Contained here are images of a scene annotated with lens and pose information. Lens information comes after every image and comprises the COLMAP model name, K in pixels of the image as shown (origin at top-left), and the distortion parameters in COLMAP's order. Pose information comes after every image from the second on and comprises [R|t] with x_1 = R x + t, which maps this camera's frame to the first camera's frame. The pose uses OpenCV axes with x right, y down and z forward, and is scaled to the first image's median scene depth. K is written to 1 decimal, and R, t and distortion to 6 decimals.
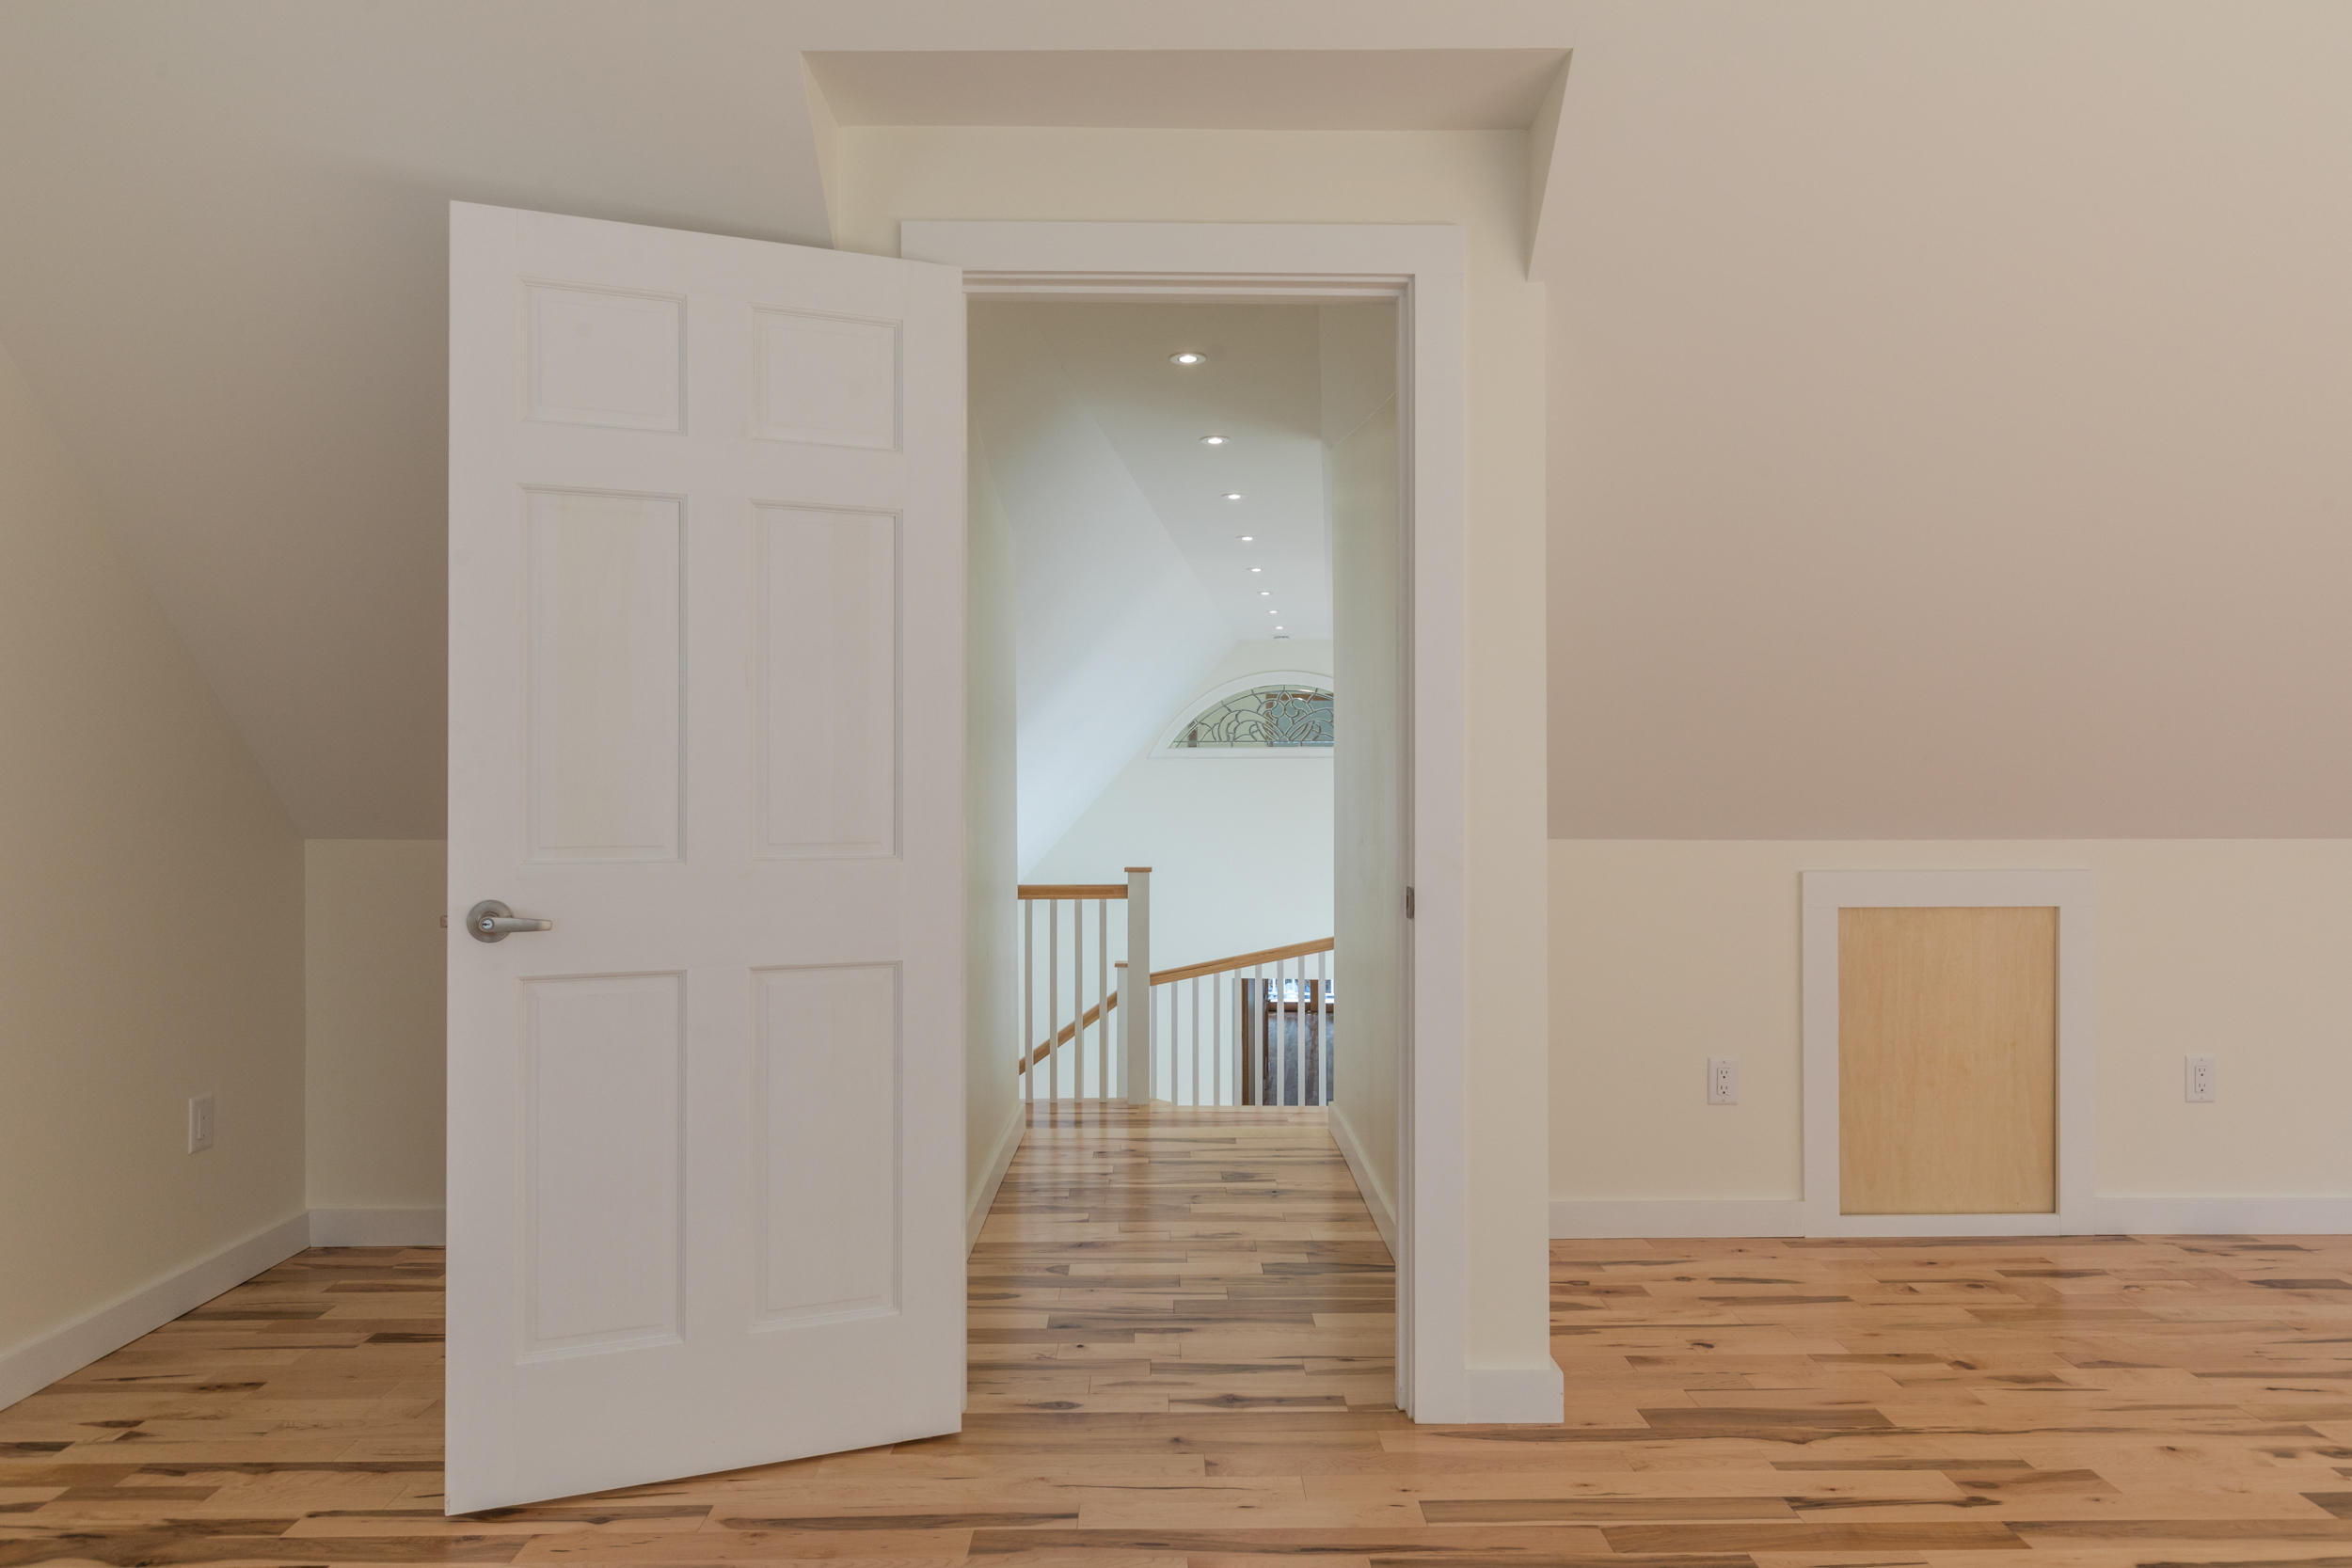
lens RADIAL K [[1230.9, 0, 1177.5], [0, 1230.9, 806.8], [0, 0, 1]] dist [0.005395, -0.001877]
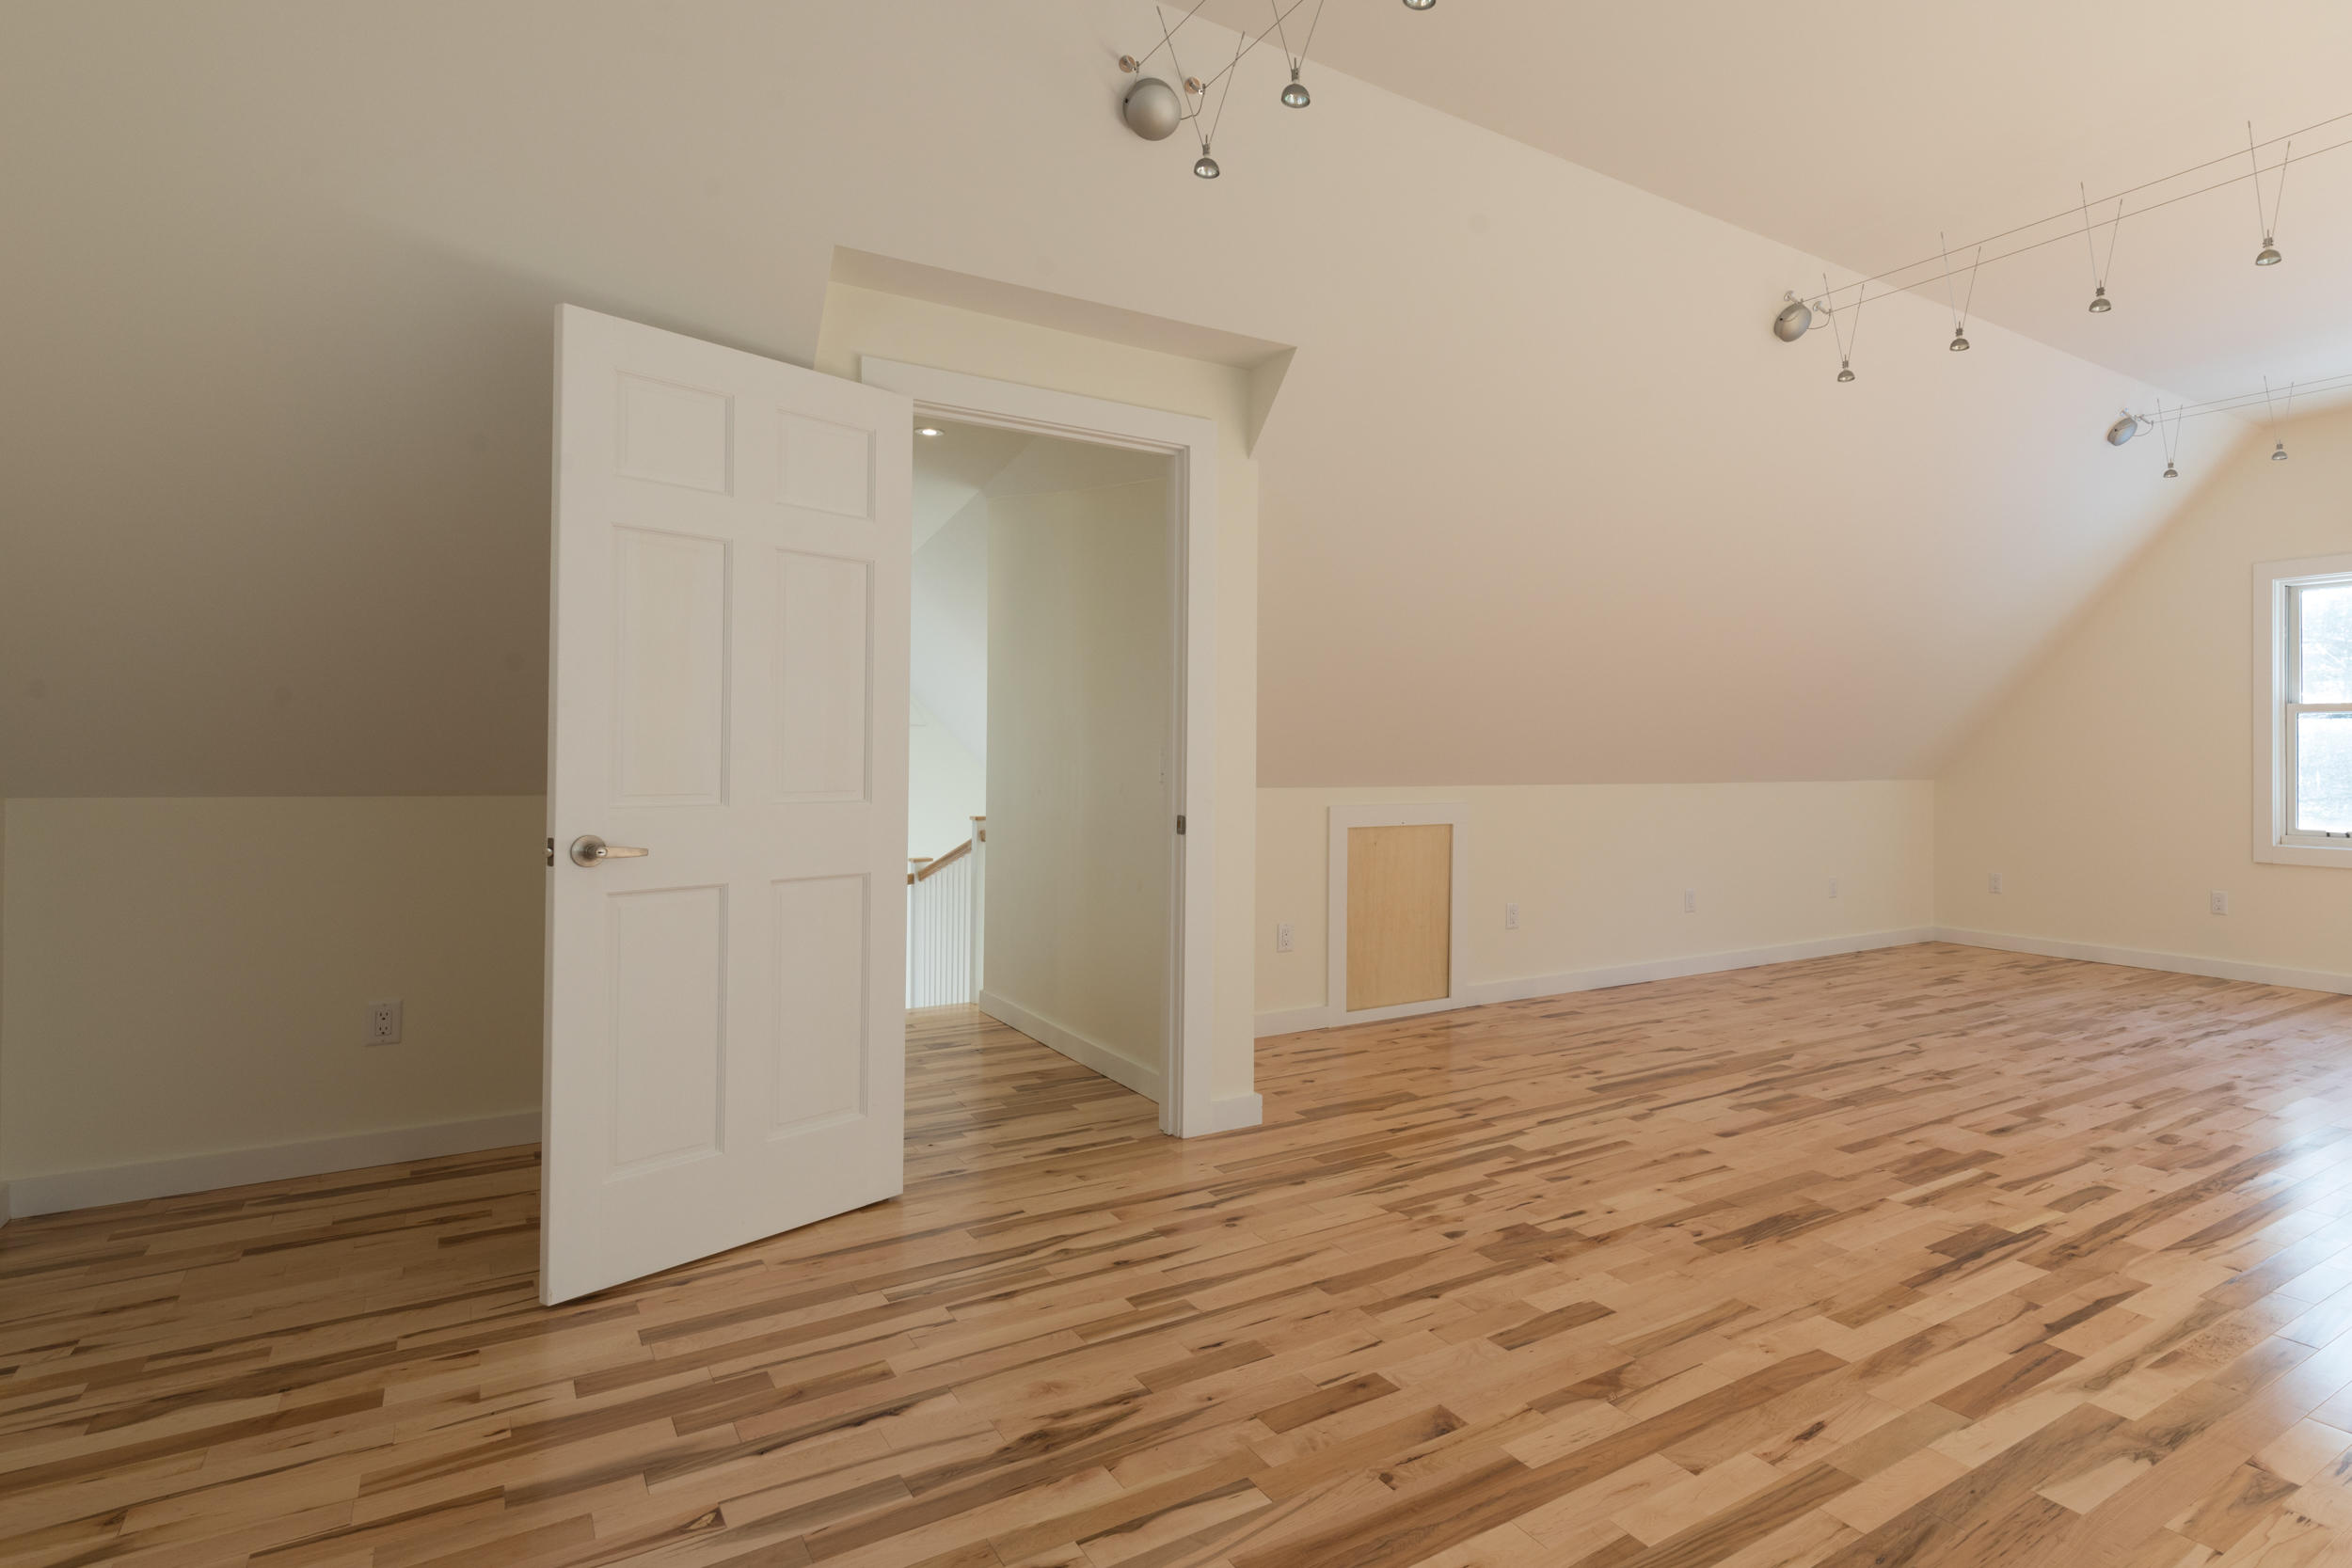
lens RADIAL K [[1081.4, 0, 1178.2], [0, 1081.4, 773.4], [0, 0, 1]] dist [-0.001742, 0.000084]
pose [[0.893846, -0.000825, 0.448372, -0.460899], [-0.001706, 0.999985, 0.005241, 0.001680], [-0.448370, -0.005449, 0.893832, -0.290818]]
